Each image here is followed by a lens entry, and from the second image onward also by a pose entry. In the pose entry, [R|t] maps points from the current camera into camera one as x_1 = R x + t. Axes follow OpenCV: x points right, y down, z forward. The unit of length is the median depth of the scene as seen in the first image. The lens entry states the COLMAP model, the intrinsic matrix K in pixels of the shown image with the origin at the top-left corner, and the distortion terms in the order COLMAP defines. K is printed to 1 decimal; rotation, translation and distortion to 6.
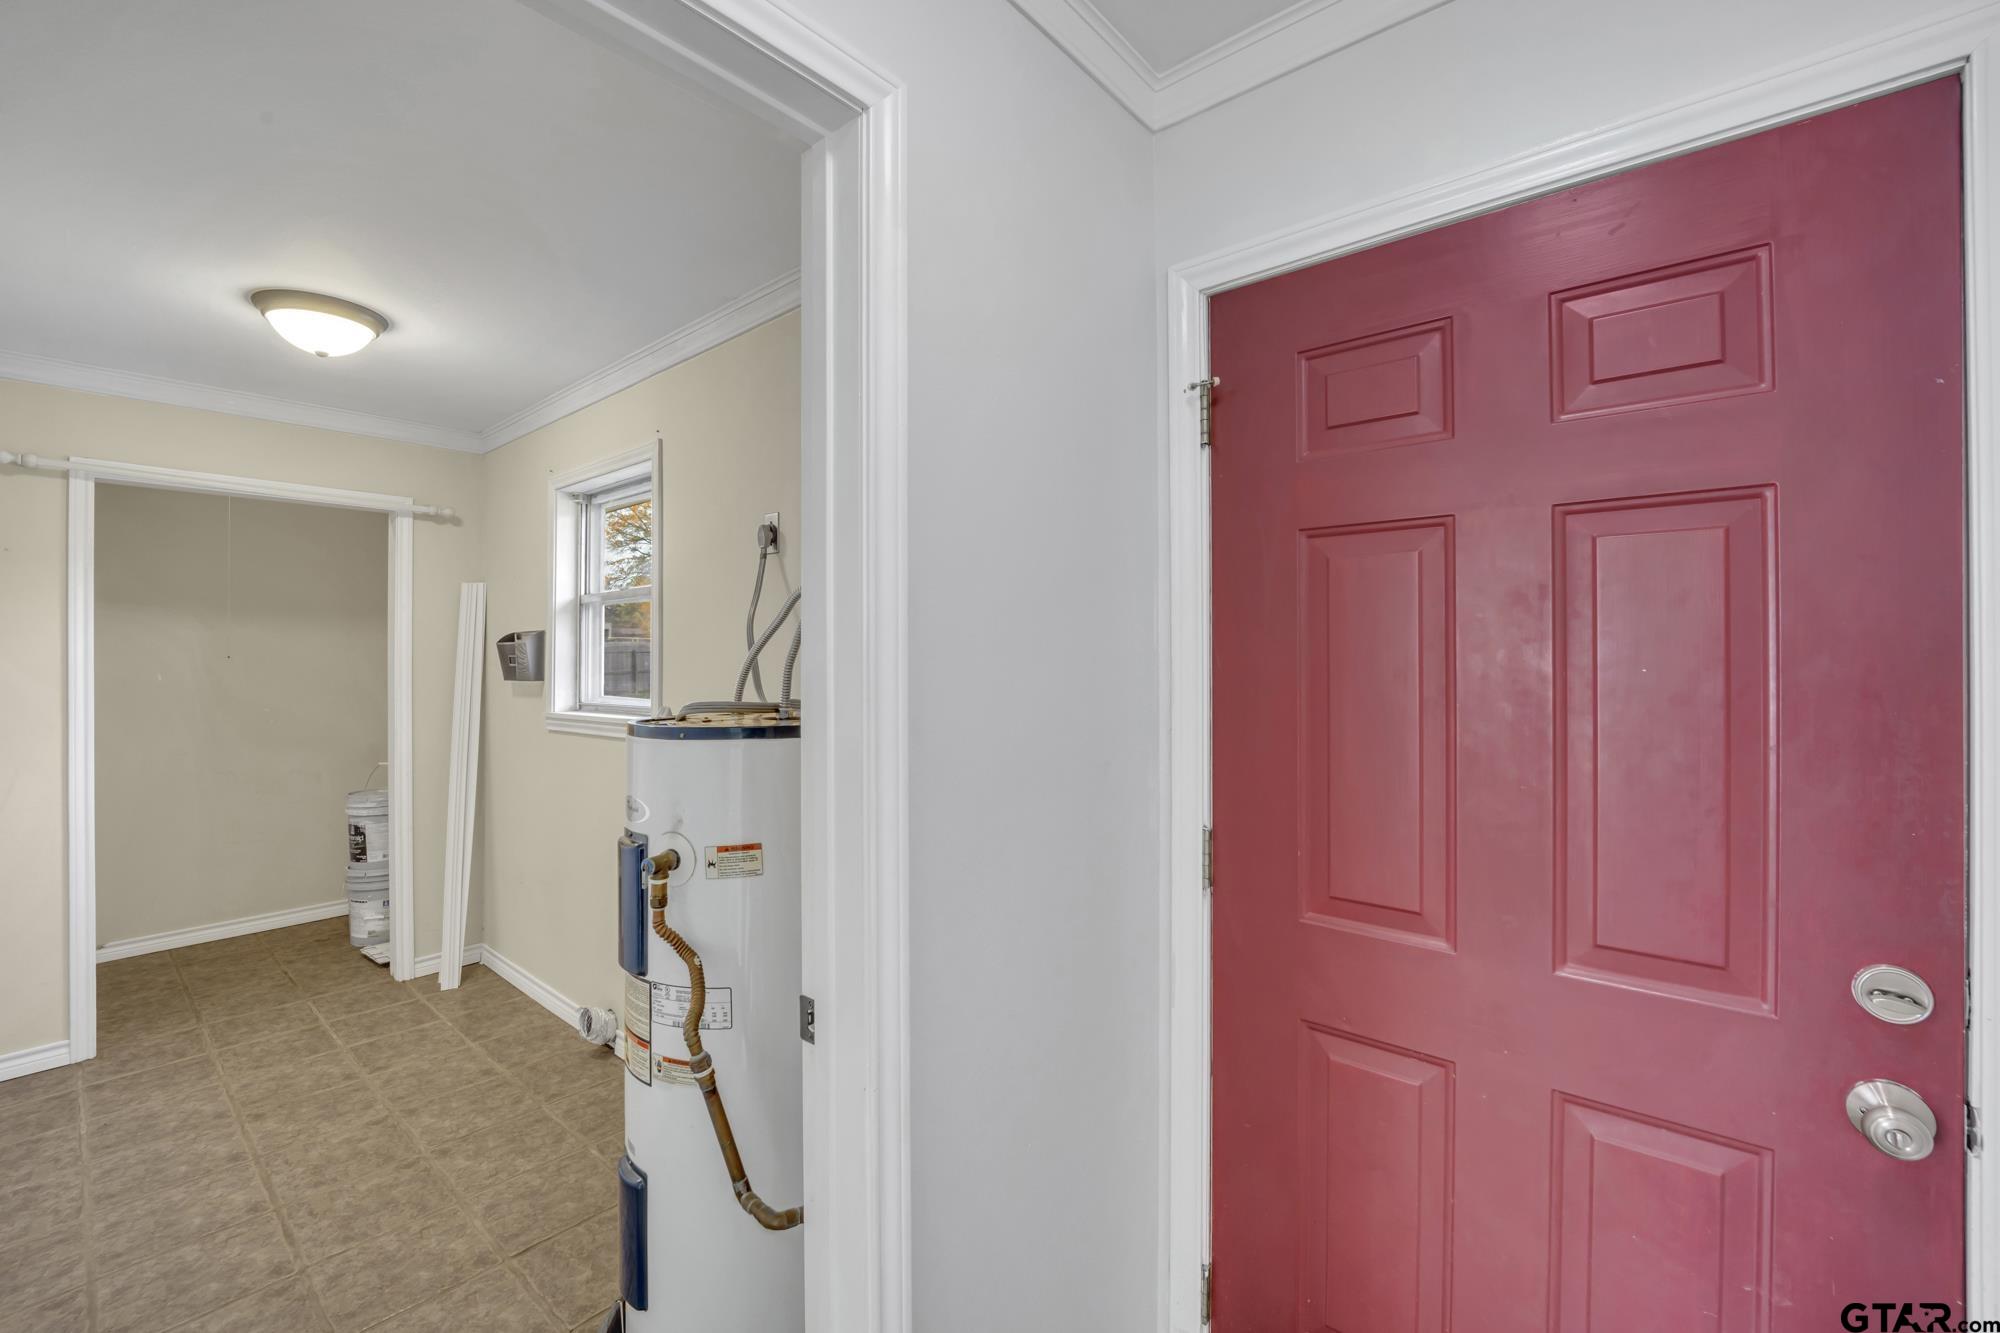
lens RADIAL K [[824.9, 0, 998.0], [0, 824.9, 651.7], [0, 0, 1]] dist [-0.018375, 0.000220]
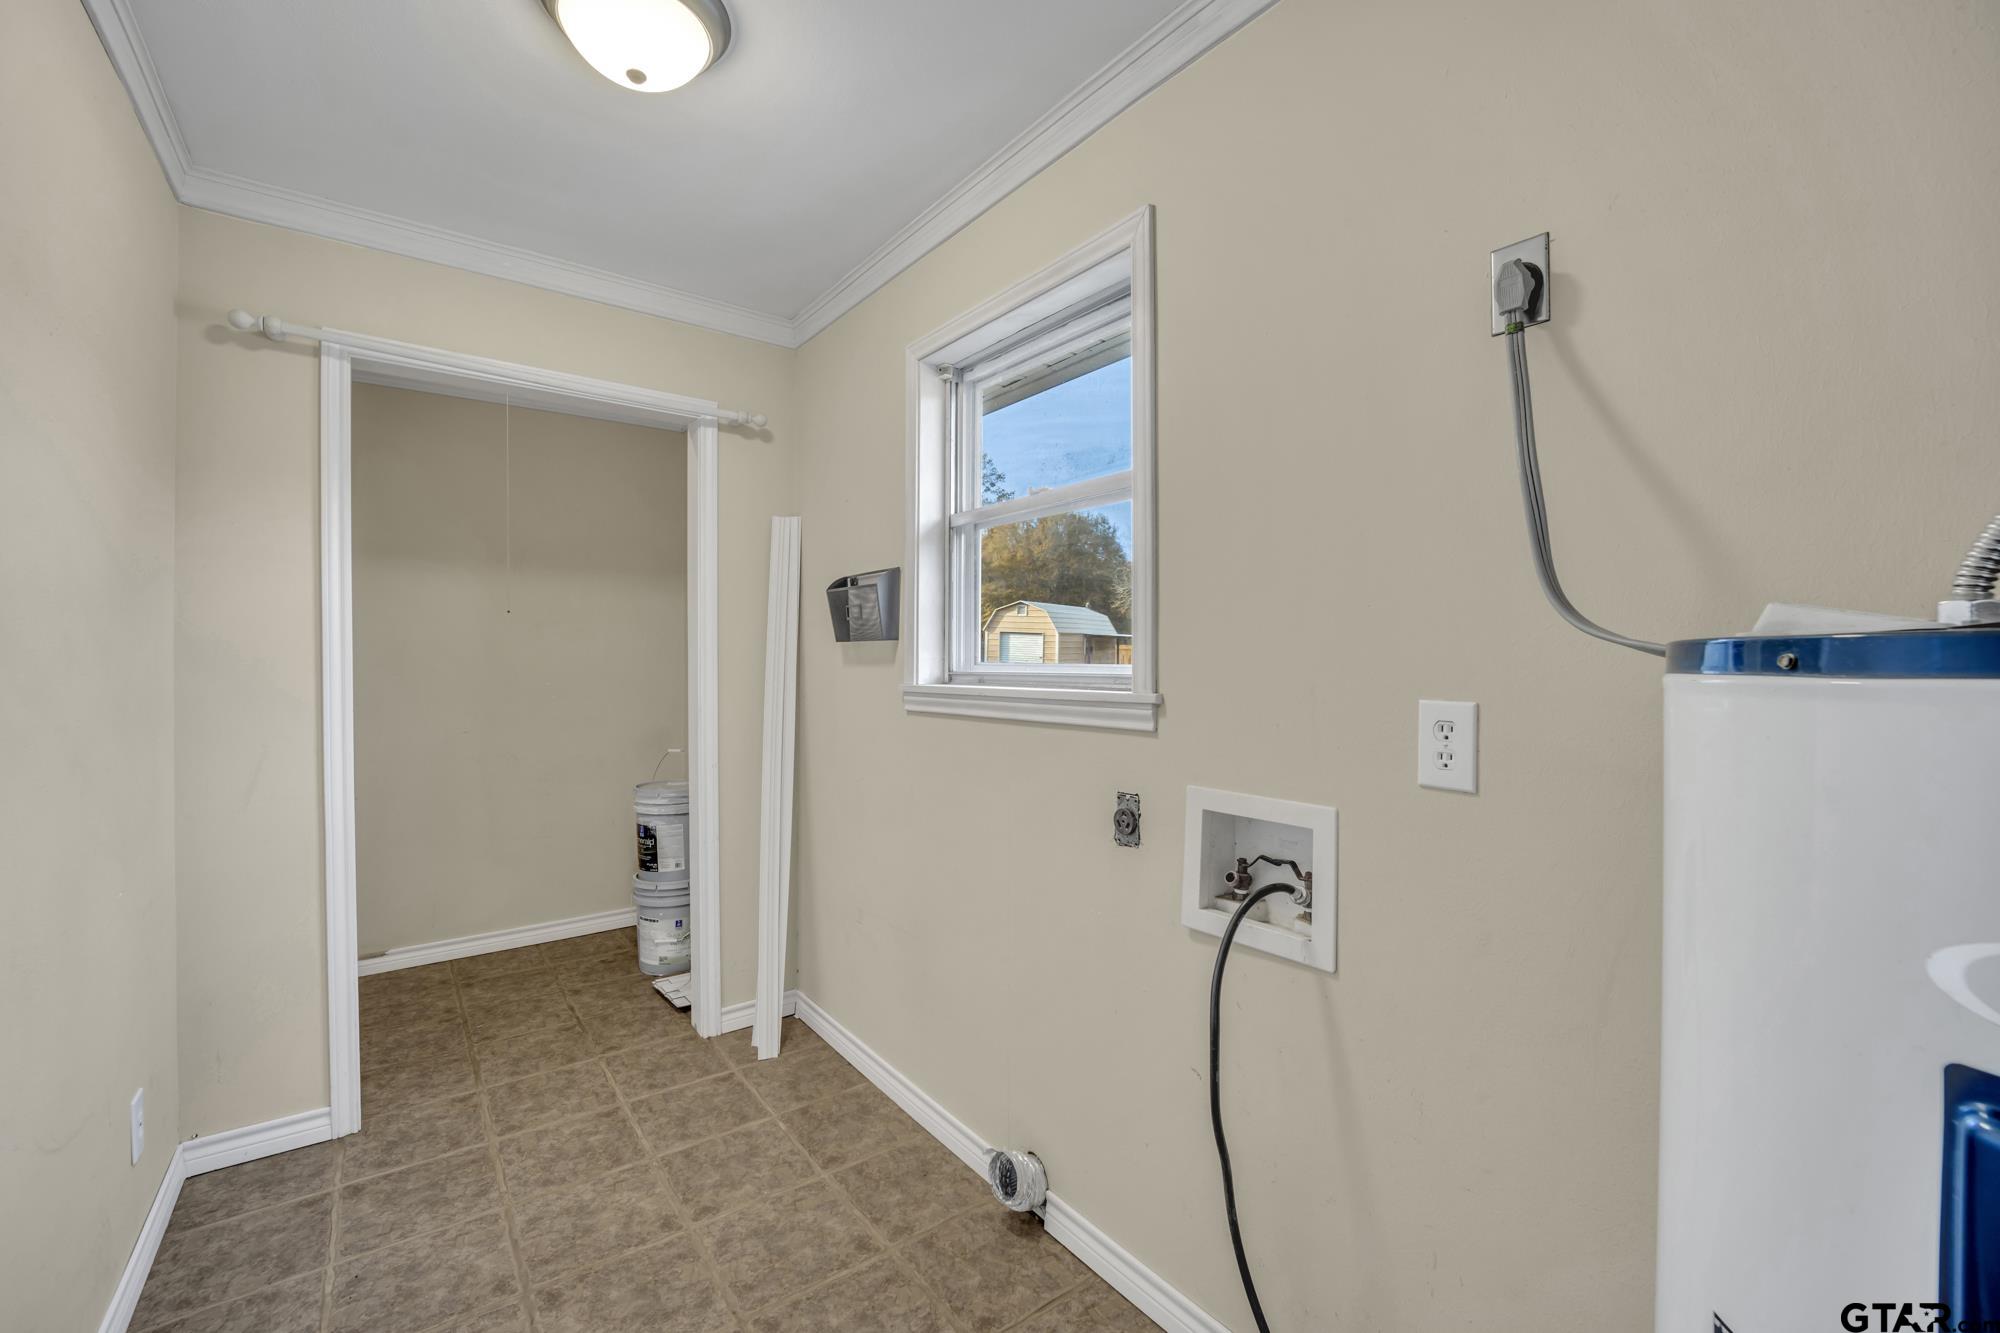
lens RADIAL K [[823.8, 0, 994.1], [0, 823.8, 664.1], [0, 0, 1]] dist [0.000262, -0.014478]
pose [[0.974325, 0.006141, -0.225062, -0.317156], [-0.002265, 0.999845, 0.017476, 0.043929], [0.225135, -0.016517, 0.974188, 0.335695]]
